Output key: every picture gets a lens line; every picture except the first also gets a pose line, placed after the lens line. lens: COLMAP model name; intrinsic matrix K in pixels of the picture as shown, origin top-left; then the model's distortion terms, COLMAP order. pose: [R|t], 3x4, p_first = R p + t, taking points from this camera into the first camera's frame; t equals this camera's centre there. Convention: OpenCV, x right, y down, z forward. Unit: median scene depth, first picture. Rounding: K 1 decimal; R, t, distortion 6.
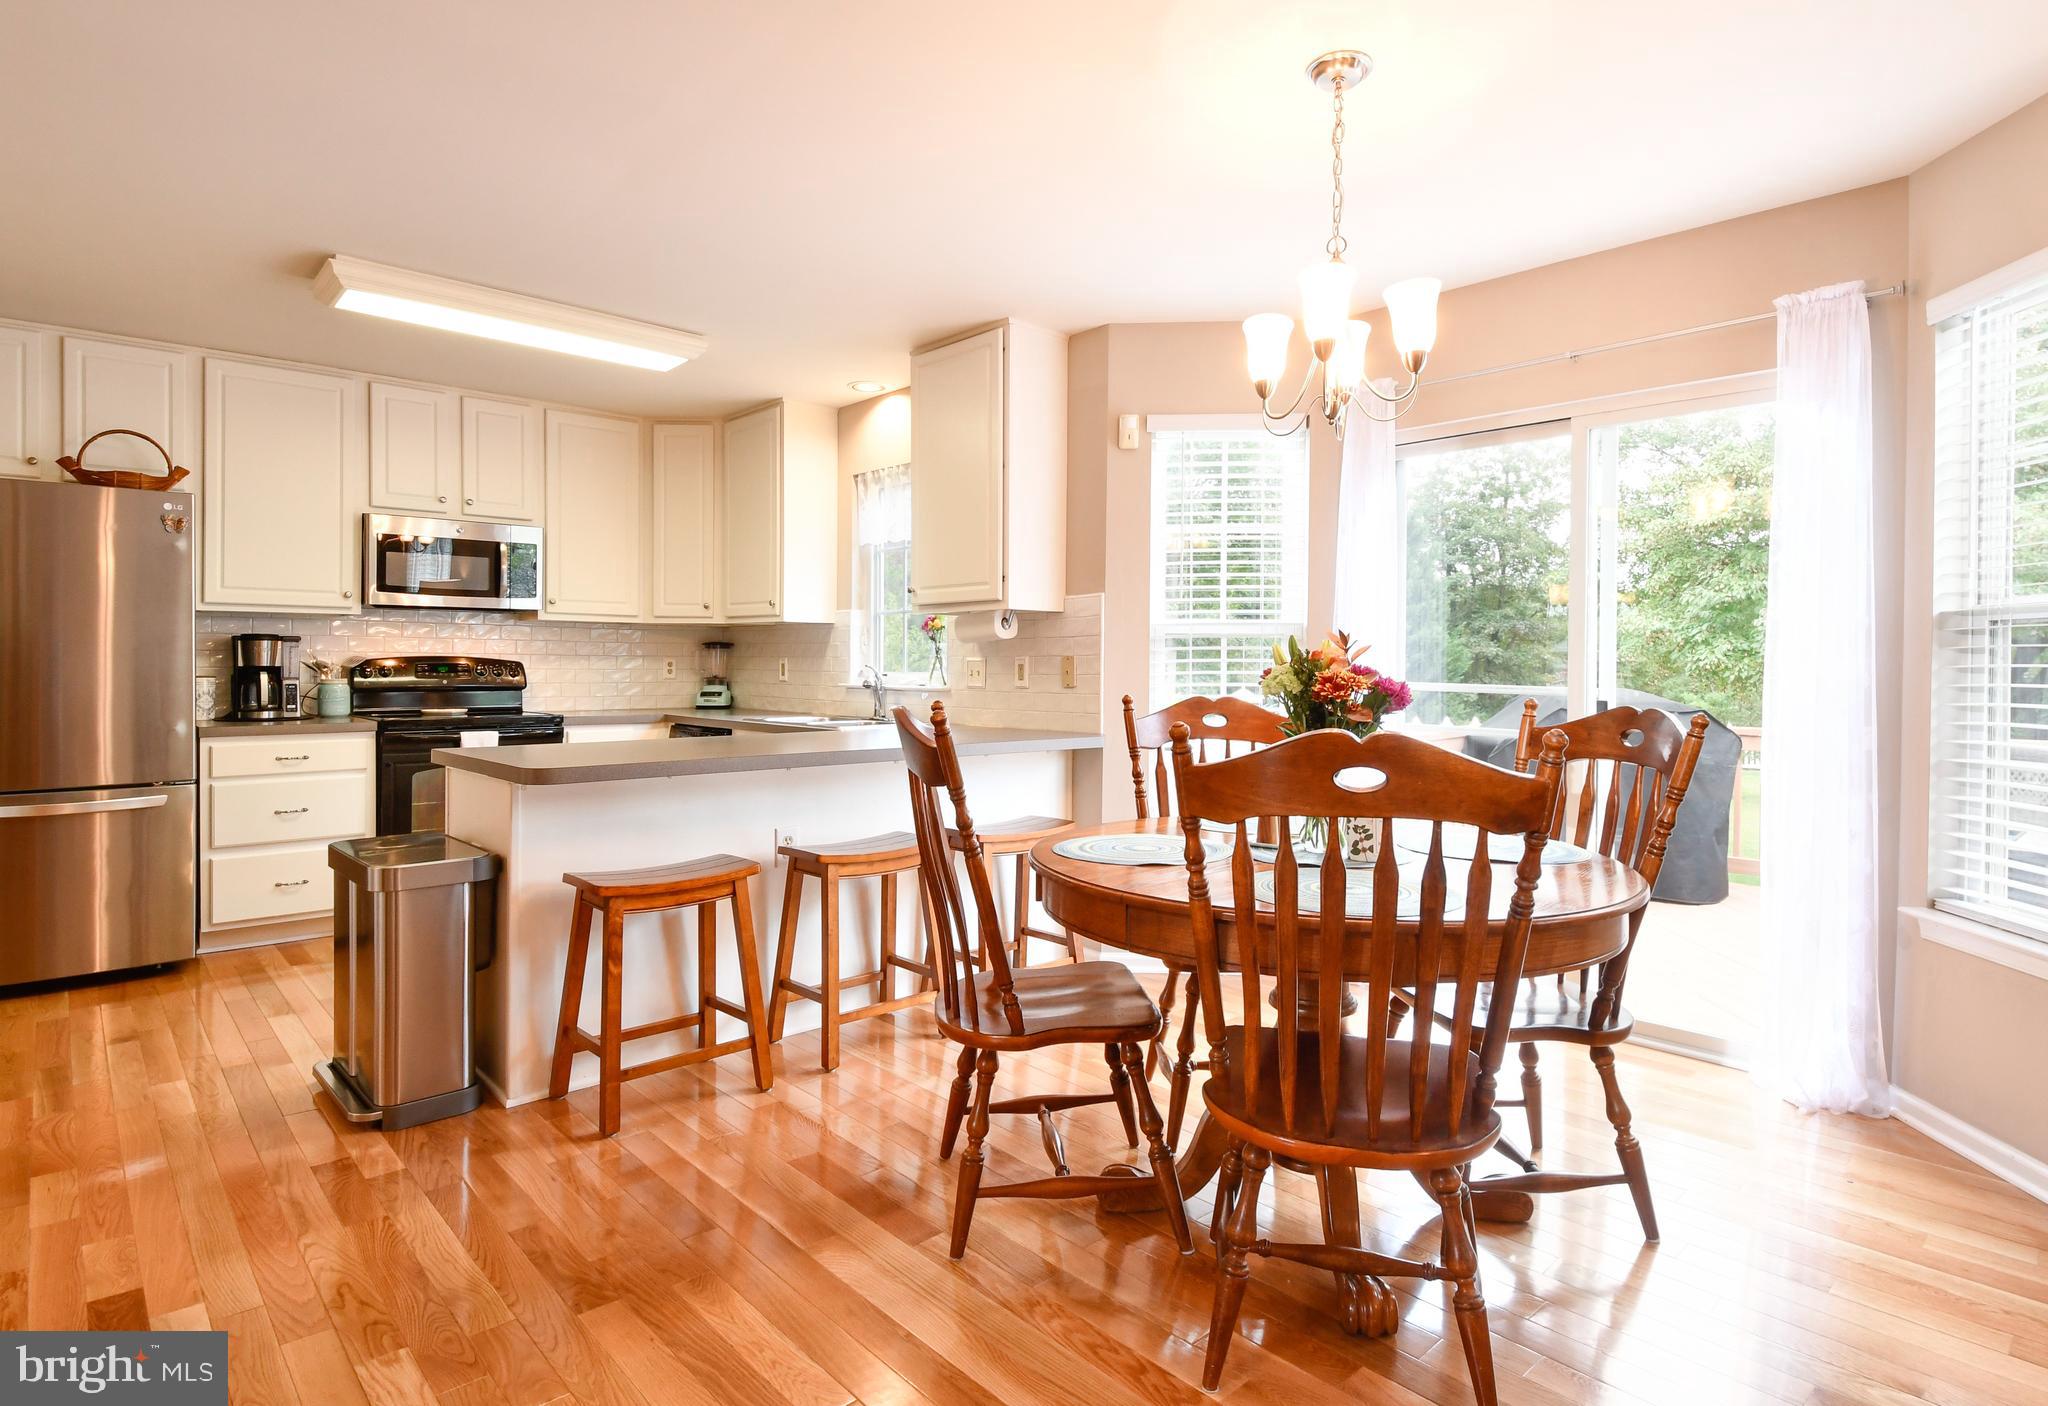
lens RADIAL K [[1084.2, 0, 1016.3], [0, 1084.2, 672.0], [0, 0, 1]] dist [0.015916, -0.034150]
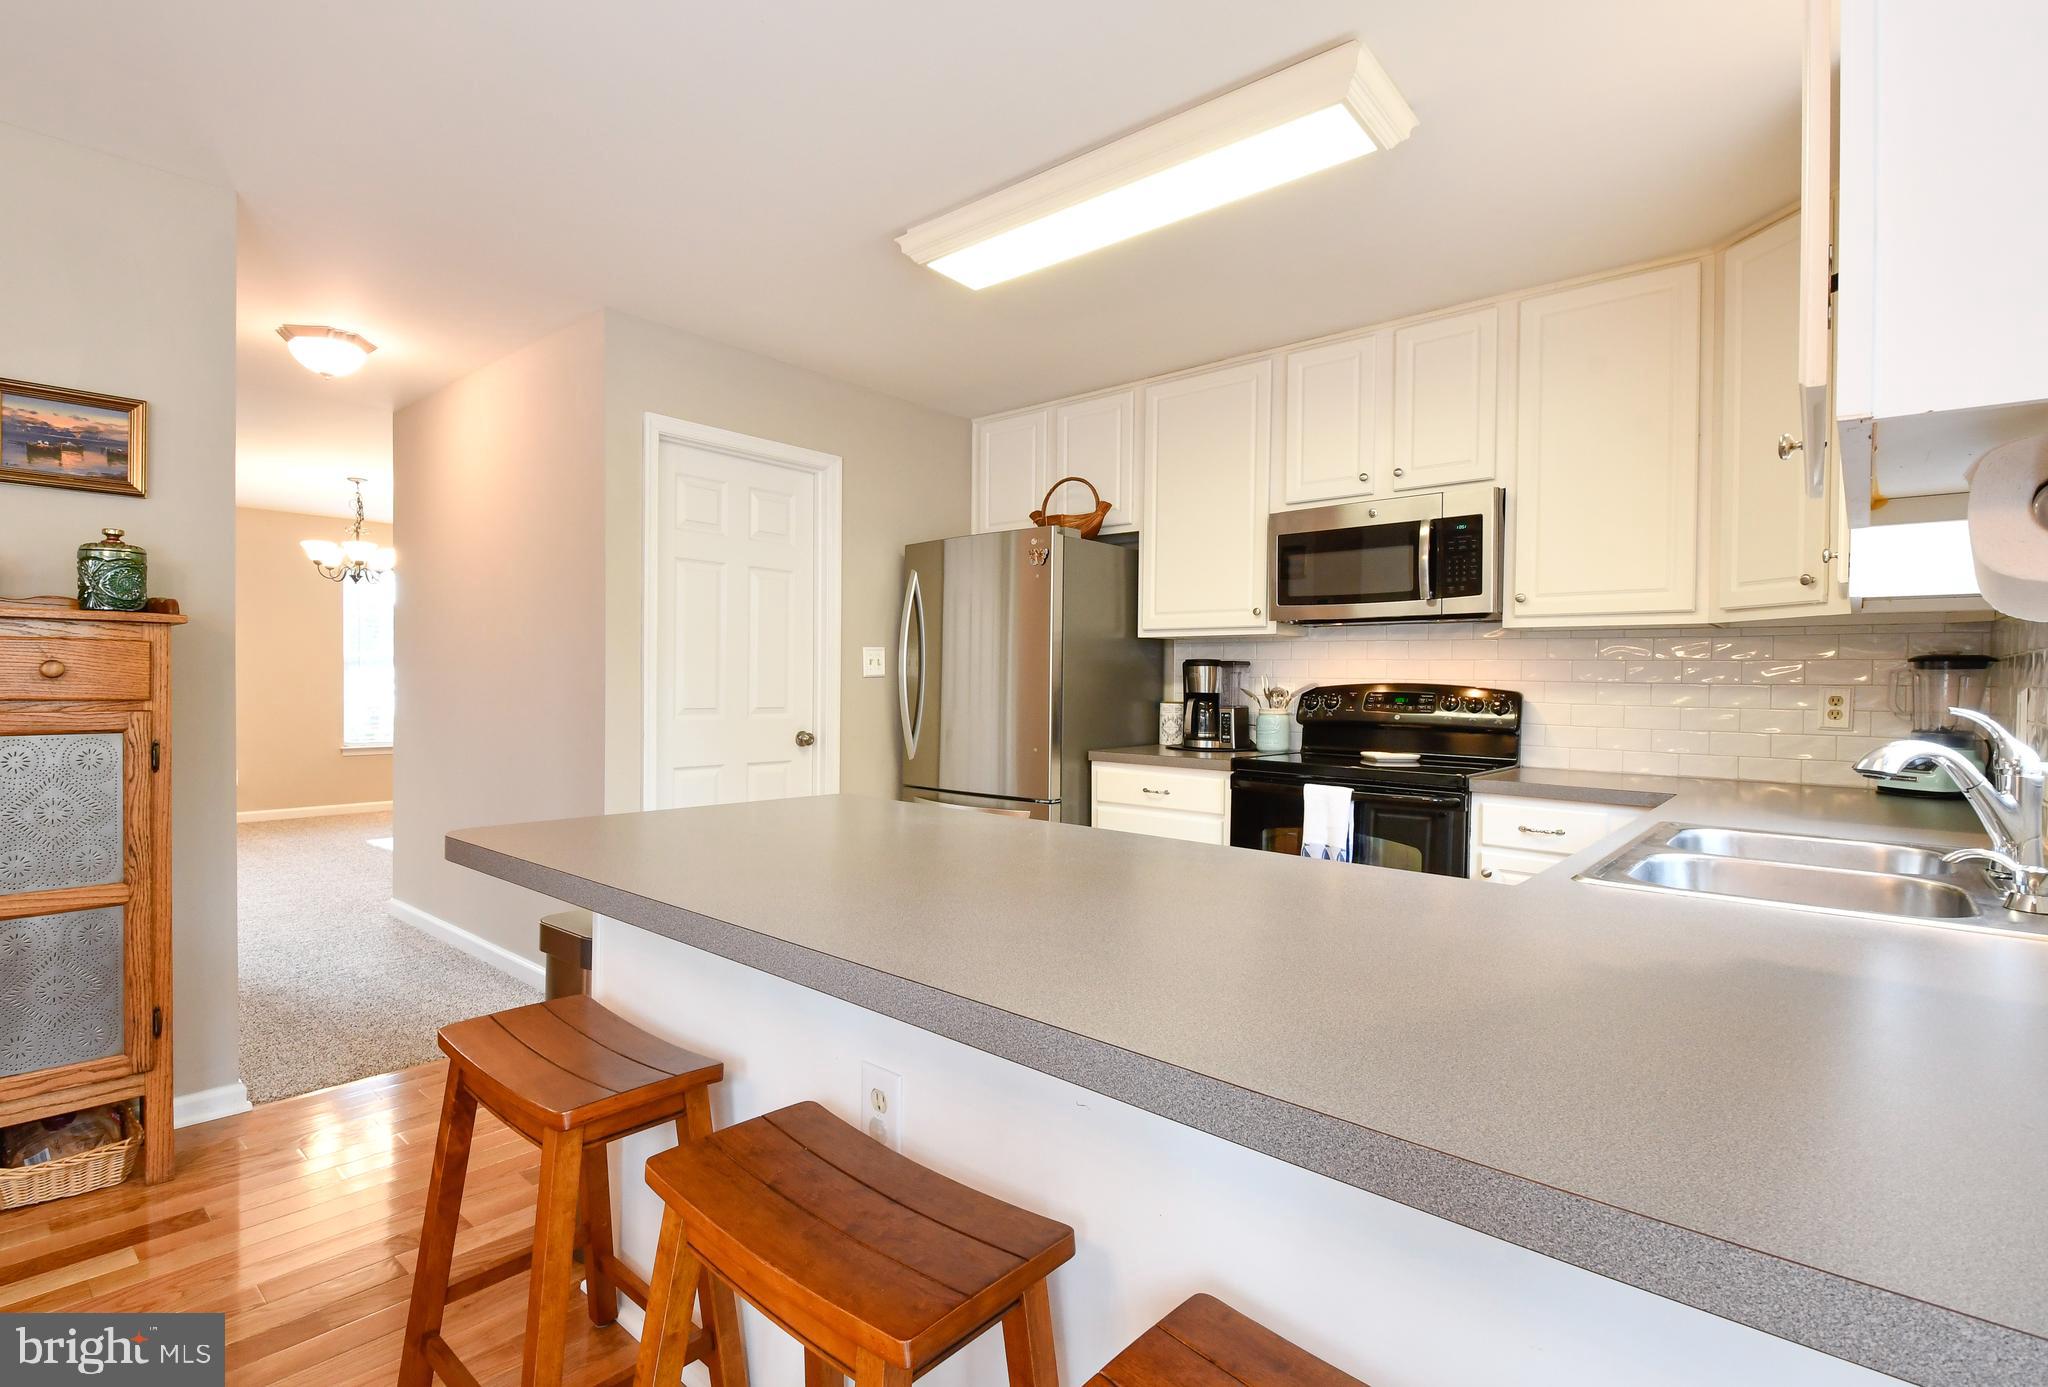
lens RADIAL K [[949.5, 0, 949.1], [0, 949.5, 699.5], [0, 0, 1]] dist [-0.013225, -0.000663]
pose [[0.092975, 0.017163, -0.995521, 0.113705], [-0.019620, 0.999689, 0.015402, -0.008232], [0.995475, 0.018100, 0.093282, 0.701017]]
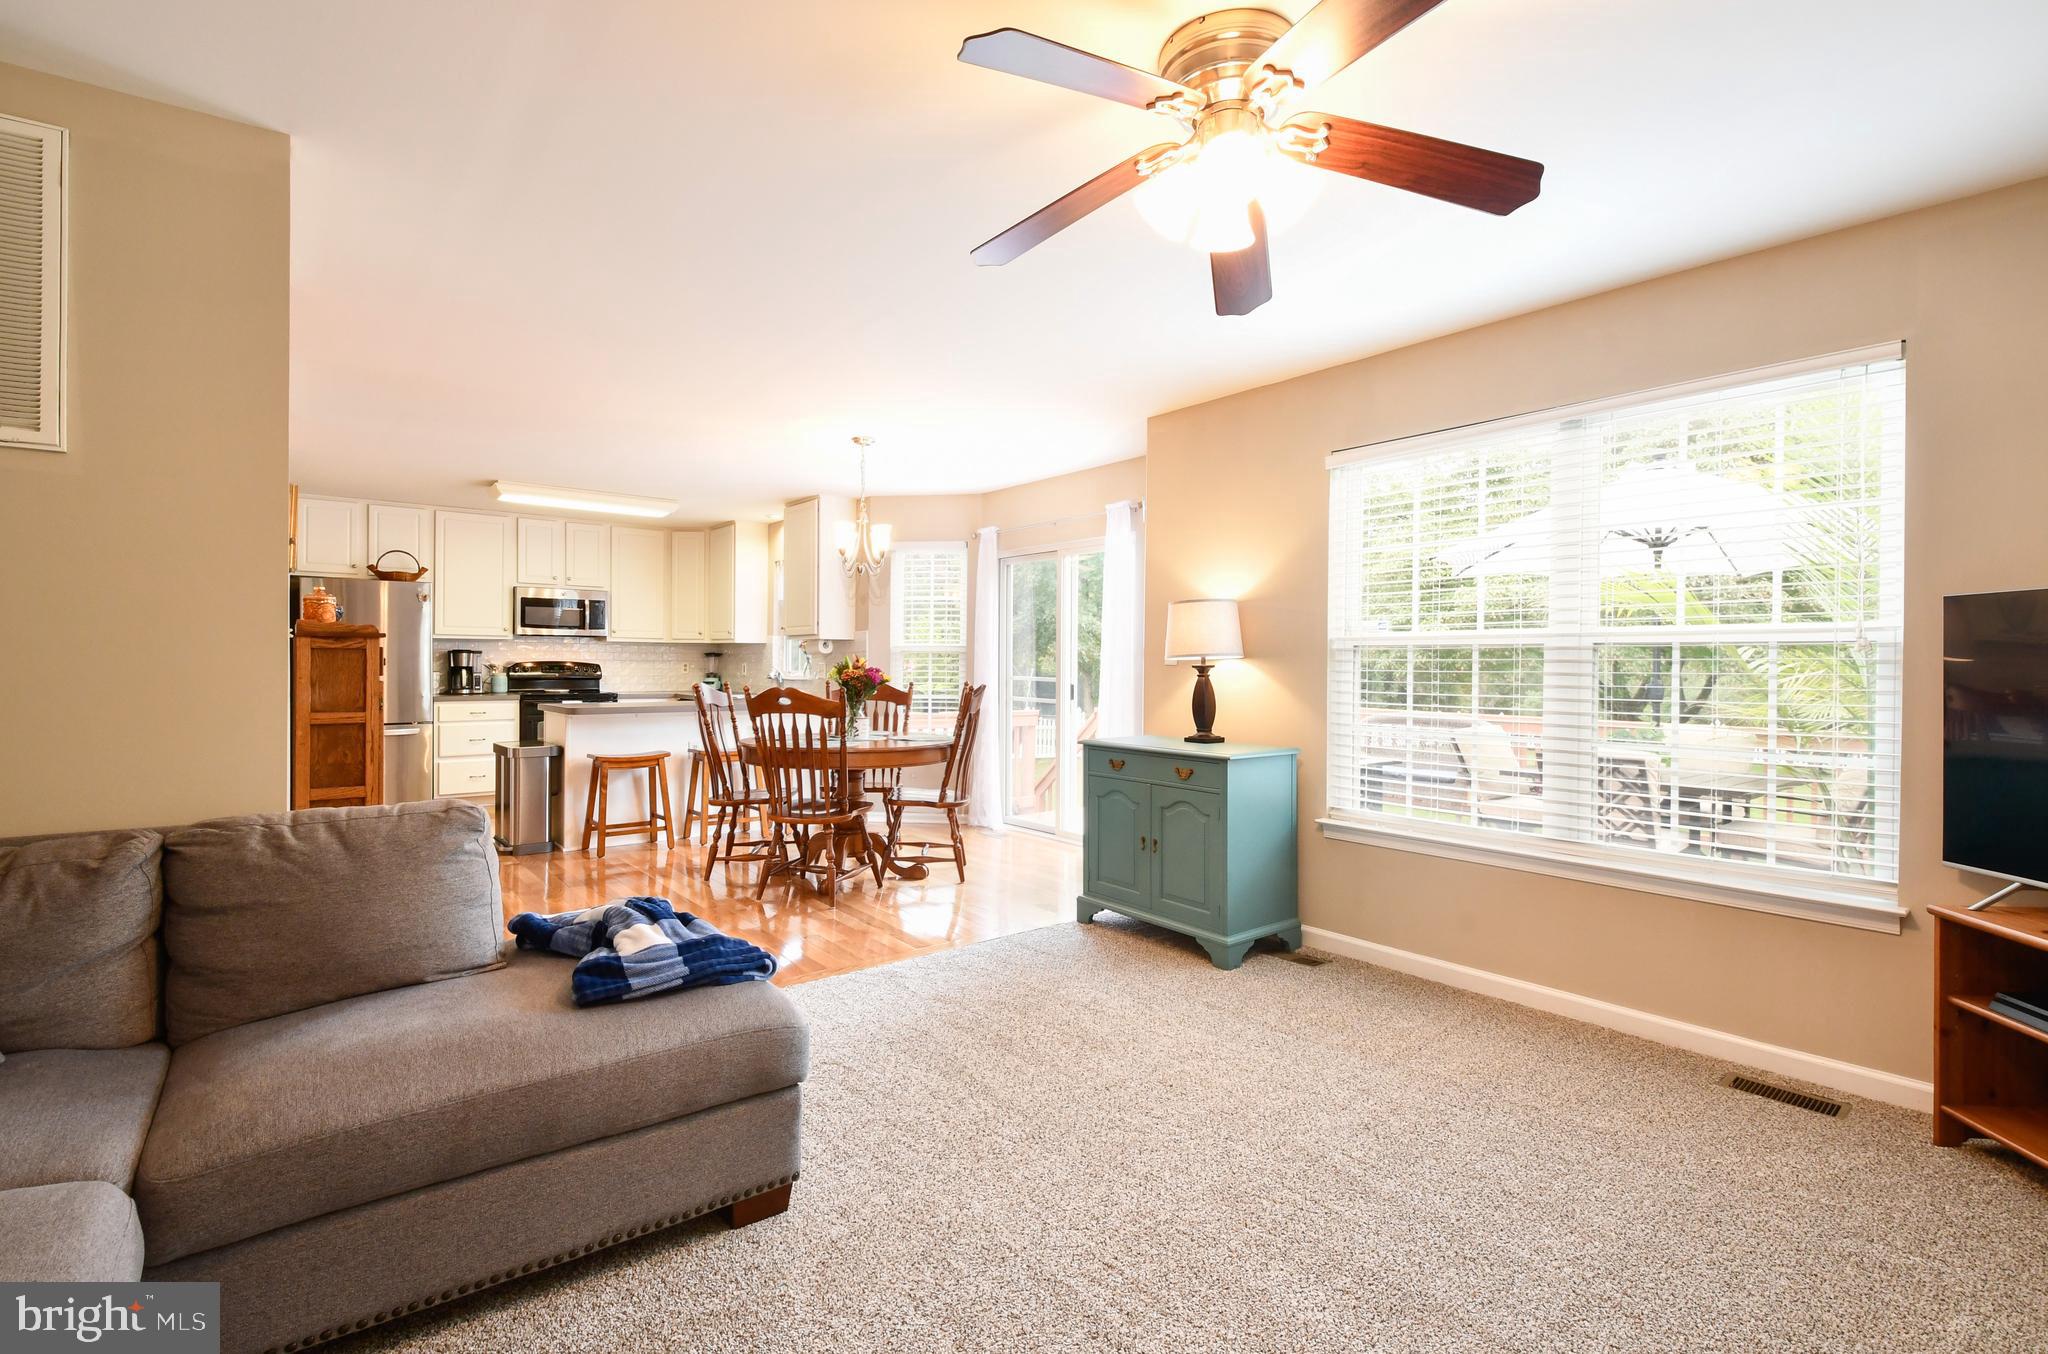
lens RADIAL K [[929.9, 0, 1014.1], [0, 929.9, 669.3], [0, 0, 1]] dist [-0.012045, -0.000140]
pose [[0.998011, 0.003125, -0.062964, 0.392664], [-0.003336, 0.999989, -0.003258, 0.002135], [0.062953, 0.003462, 0.998011, -0.591617]]
